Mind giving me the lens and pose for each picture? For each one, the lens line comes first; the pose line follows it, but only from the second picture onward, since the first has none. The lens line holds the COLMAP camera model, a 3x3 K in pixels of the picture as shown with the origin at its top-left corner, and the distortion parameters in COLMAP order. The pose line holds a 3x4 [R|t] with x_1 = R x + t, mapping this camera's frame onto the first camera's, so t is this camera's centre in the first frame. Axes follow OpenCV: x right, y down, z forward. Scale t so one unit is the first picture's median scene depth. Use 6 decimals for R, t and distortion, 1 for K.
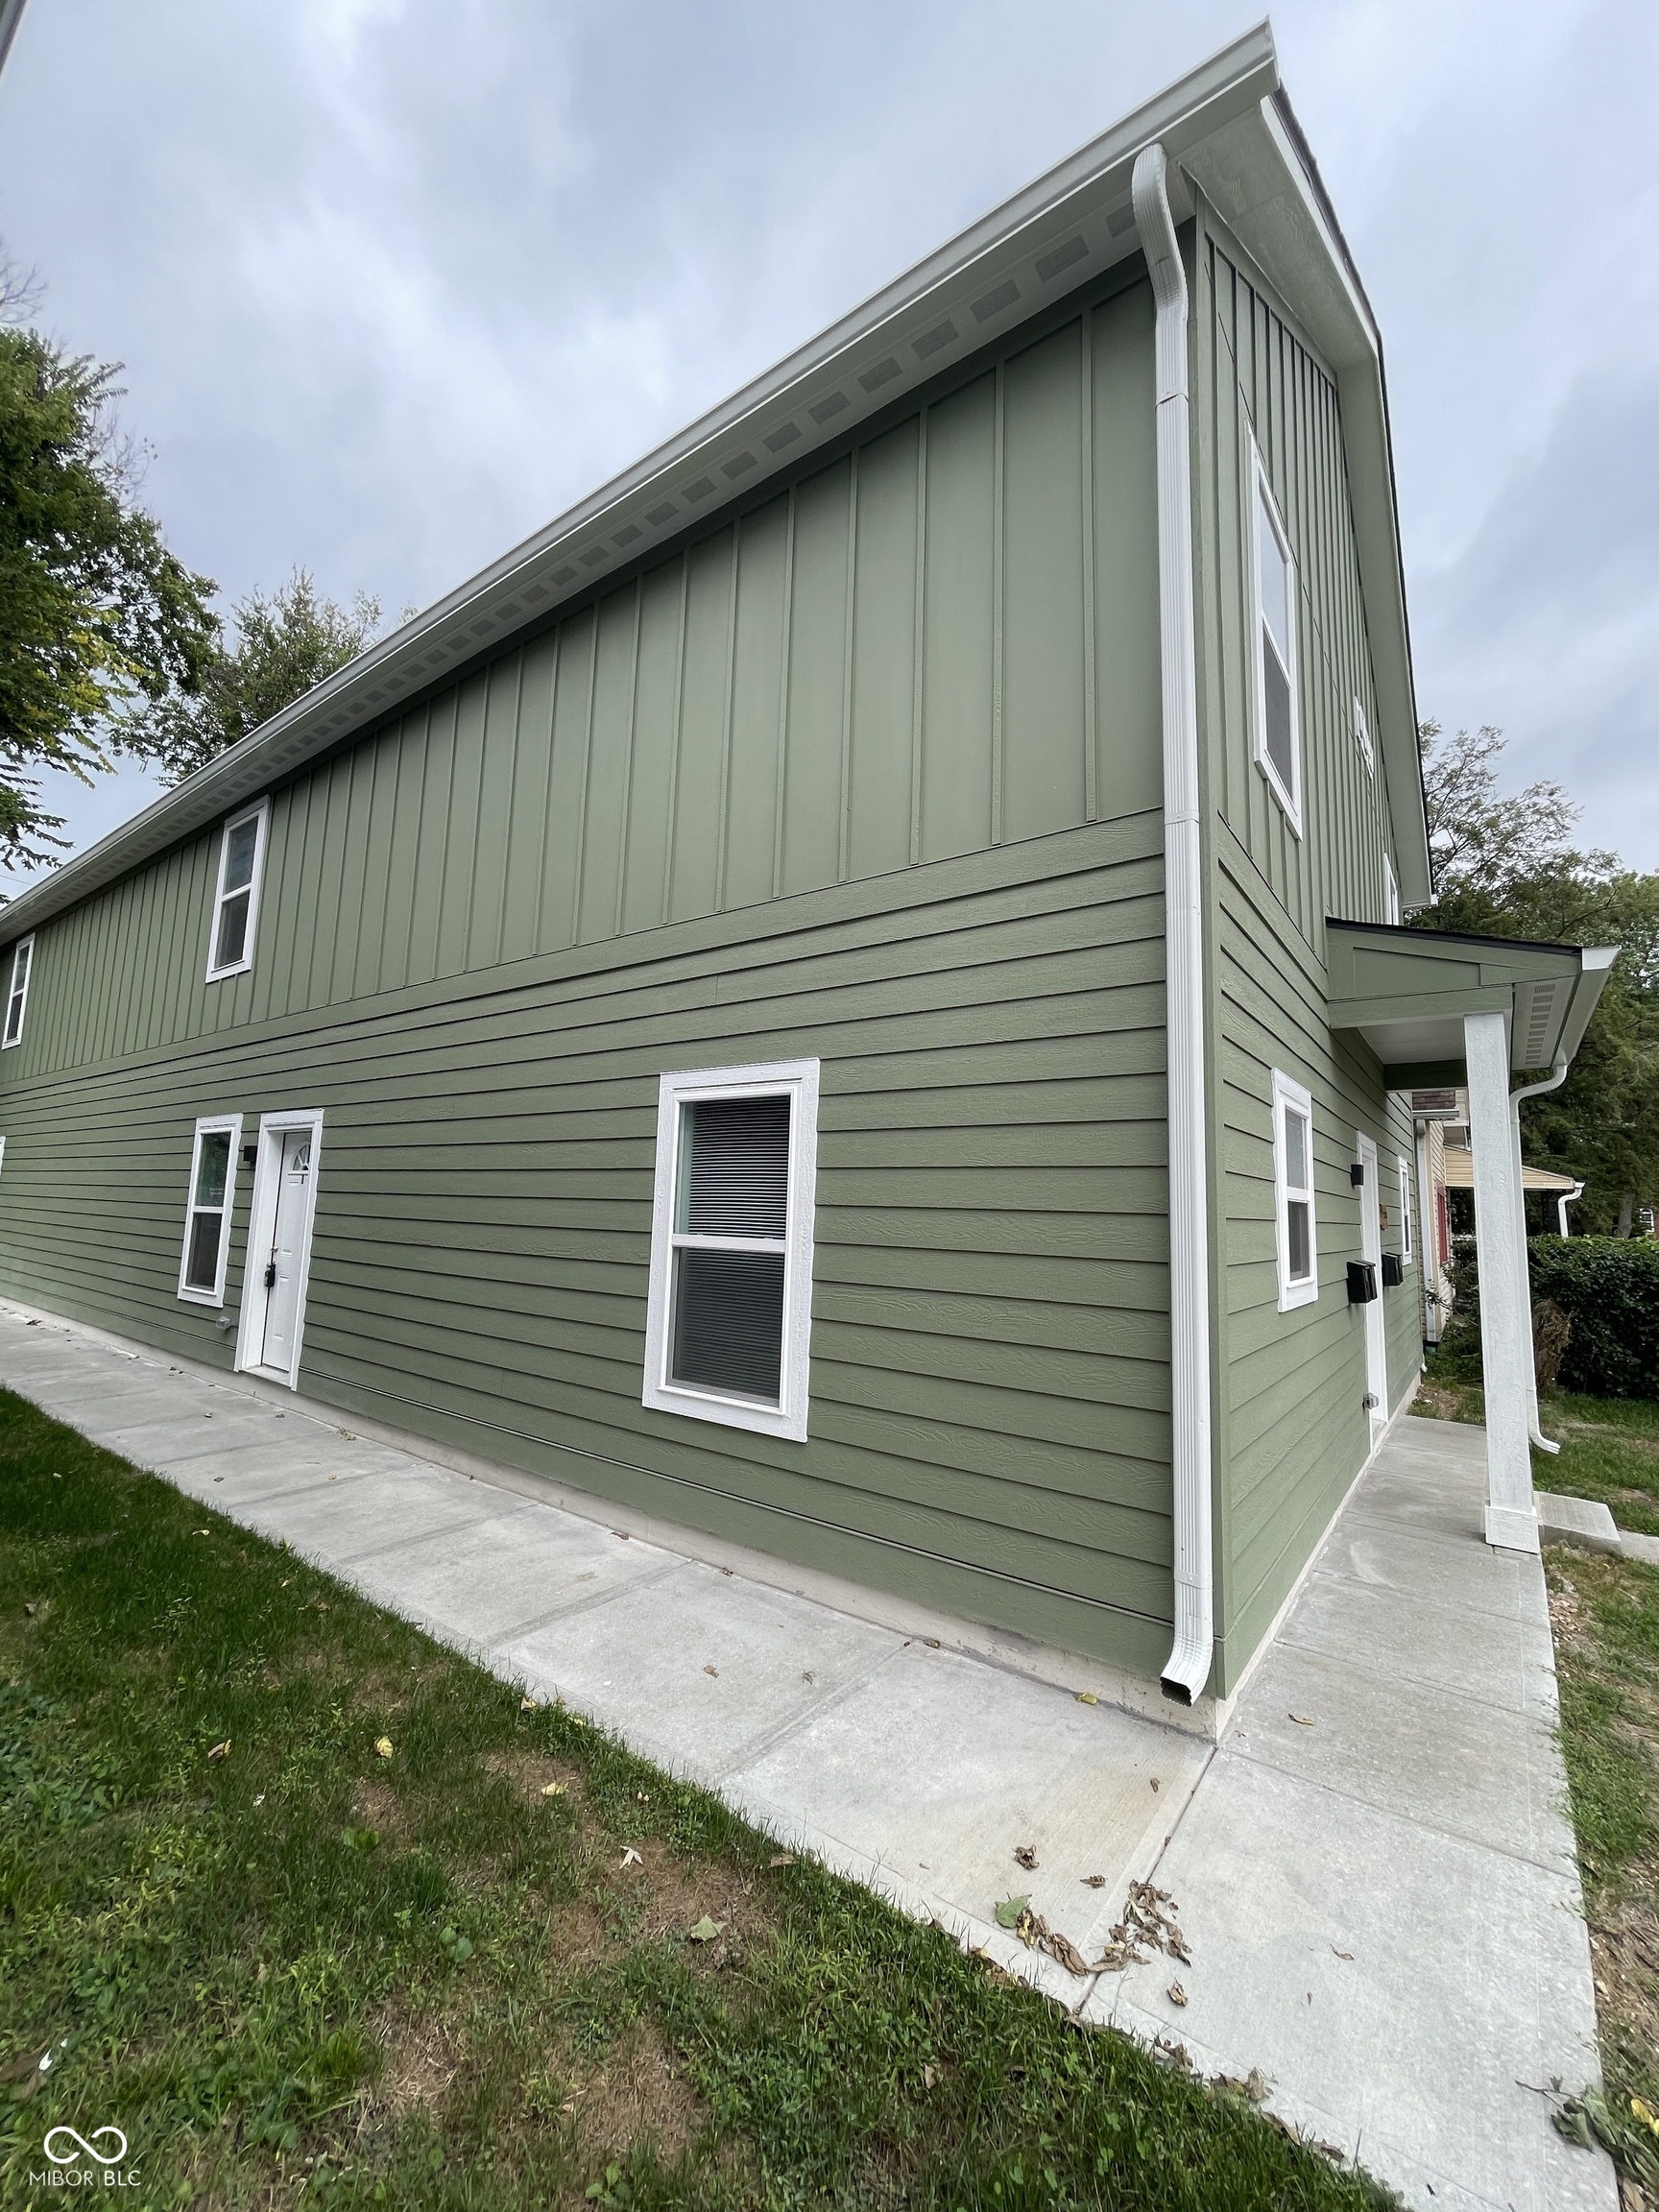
lens RADIAL K [[894.4, 0, 845.6], [0, 894.4, 1105.4], [0, 0, 1]] dist [-0.005745, -0.000522]
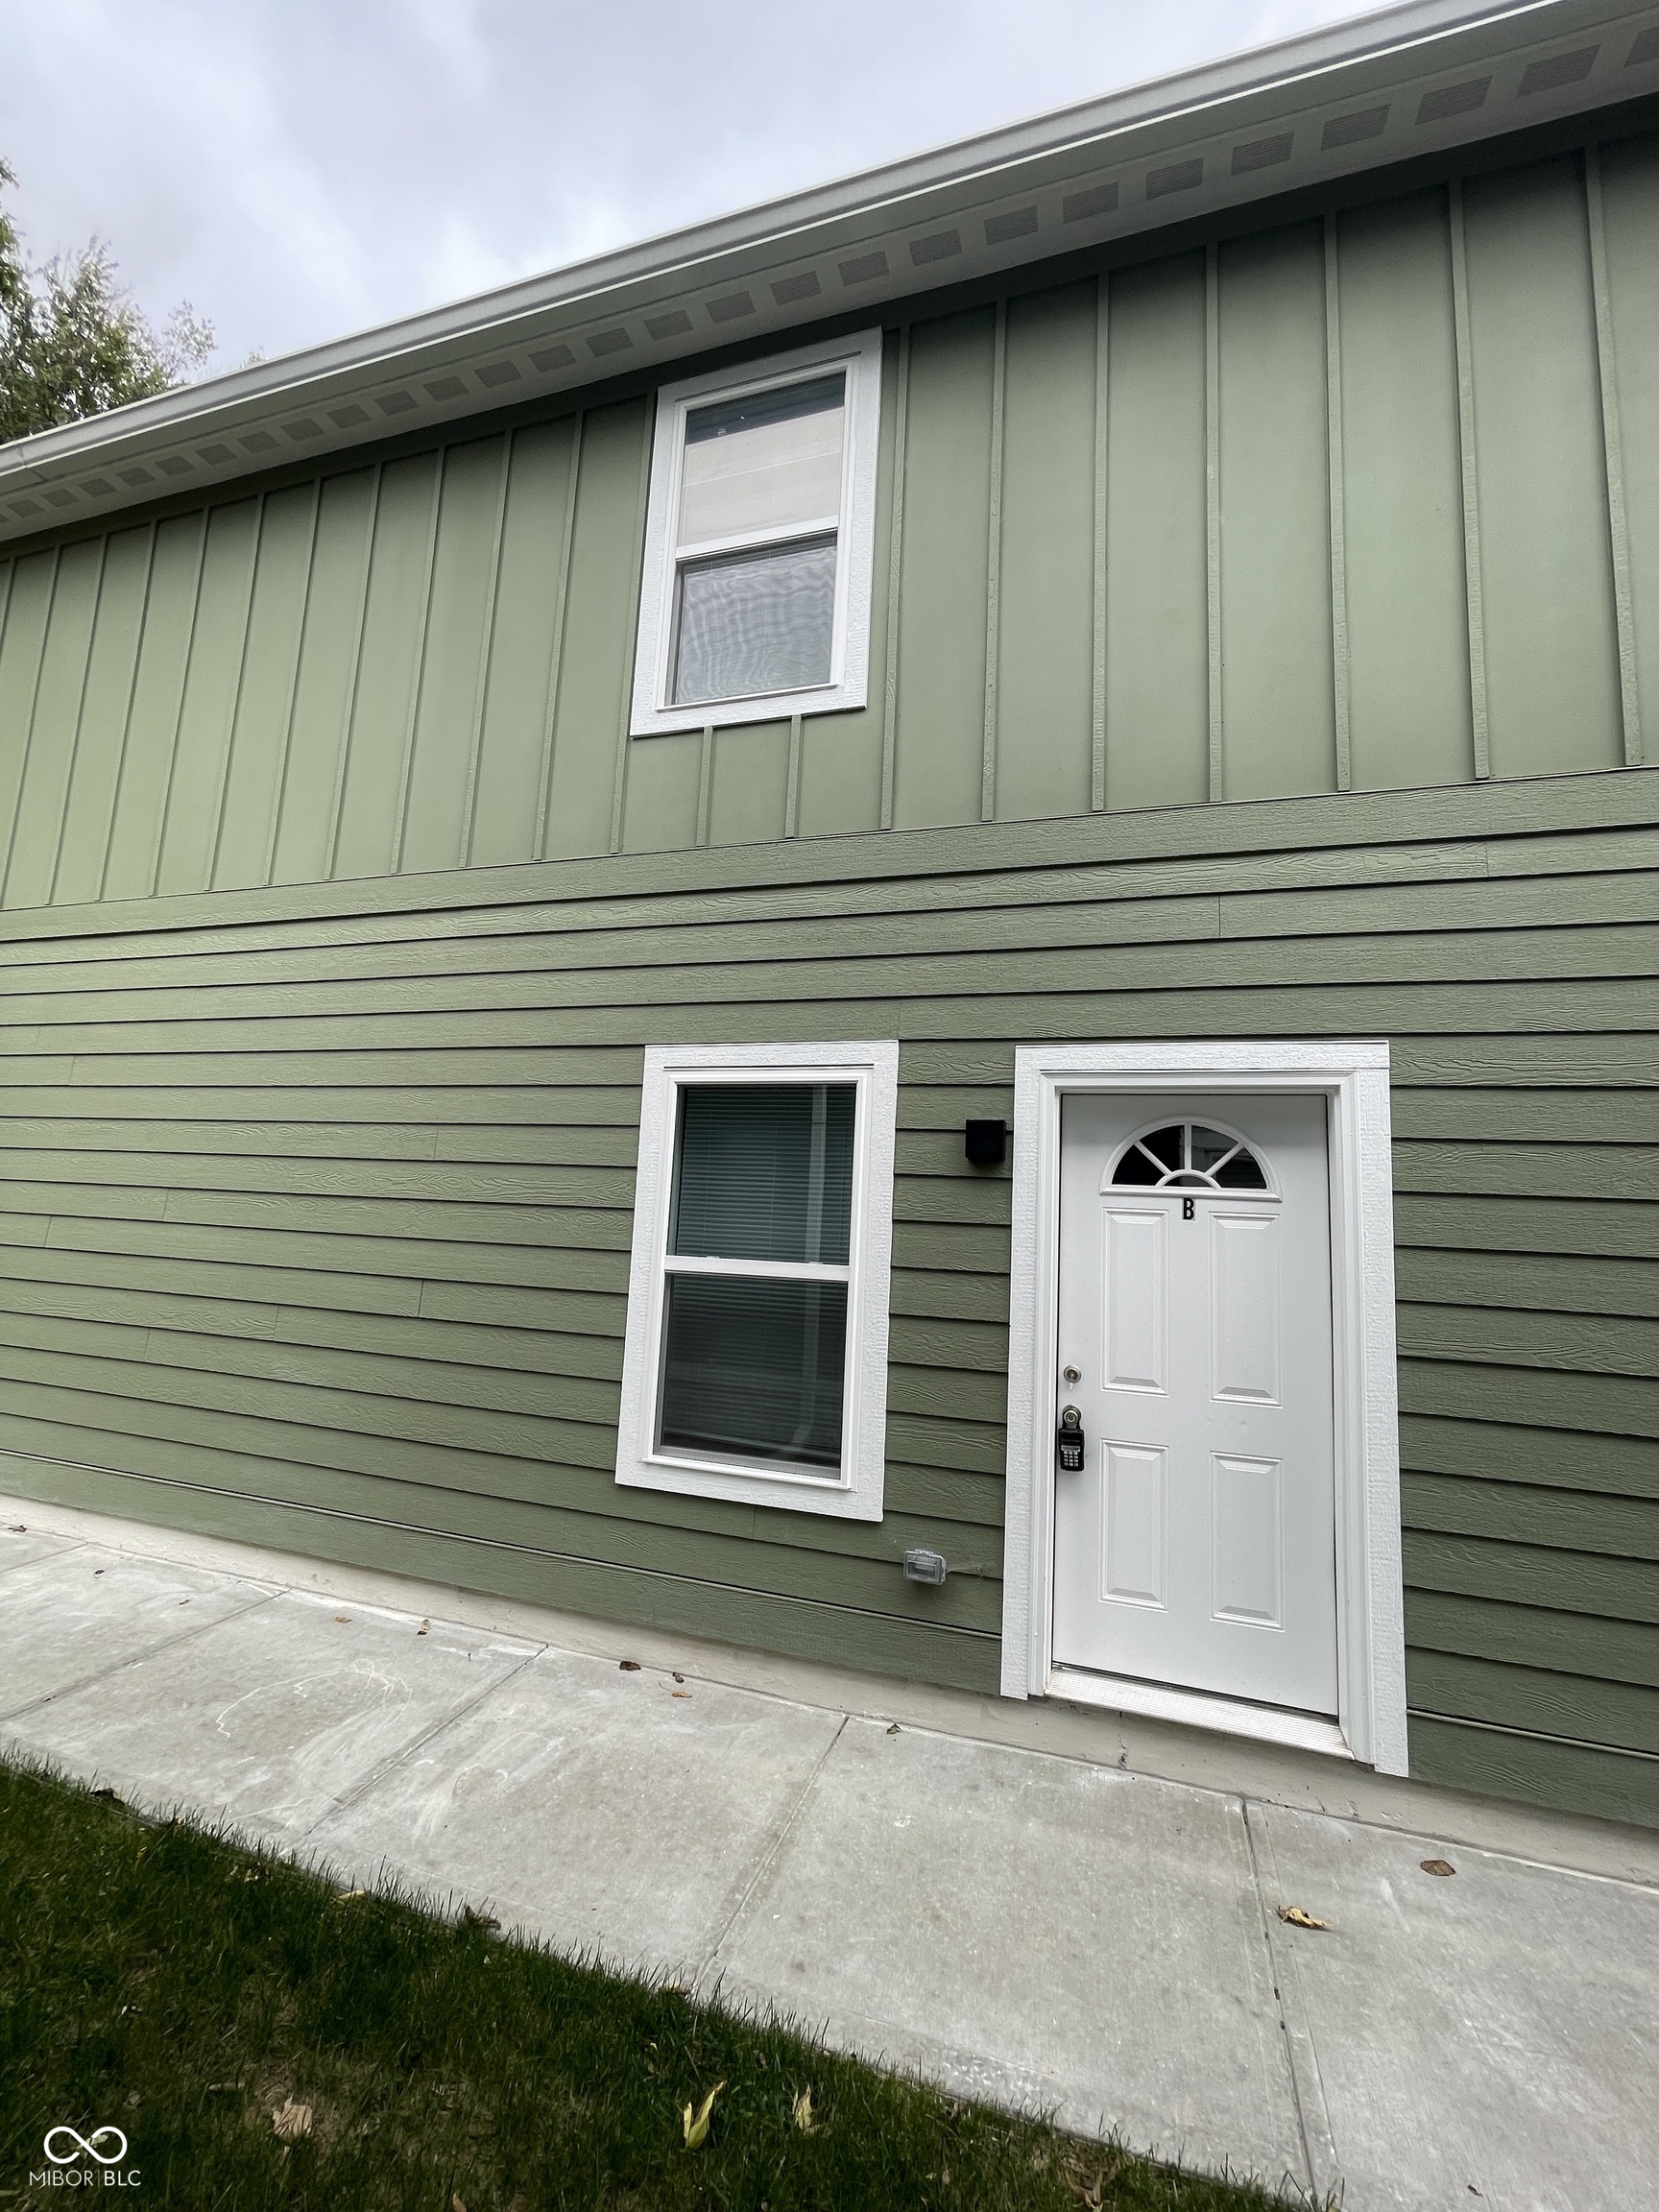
lens RADIAL K [[894.4, 0, 820.6], [0, 894.4, 1112.9], [0, 0, 1]] dist [-0.005745, -0.000522]
pose [[0.945524, 0.054758, 0.320913, -0.347772], [-0.056992, 0.998372, -0.002435, 0.018761], [-0.320524, -0.015987, 0.947106, 0.254845]]
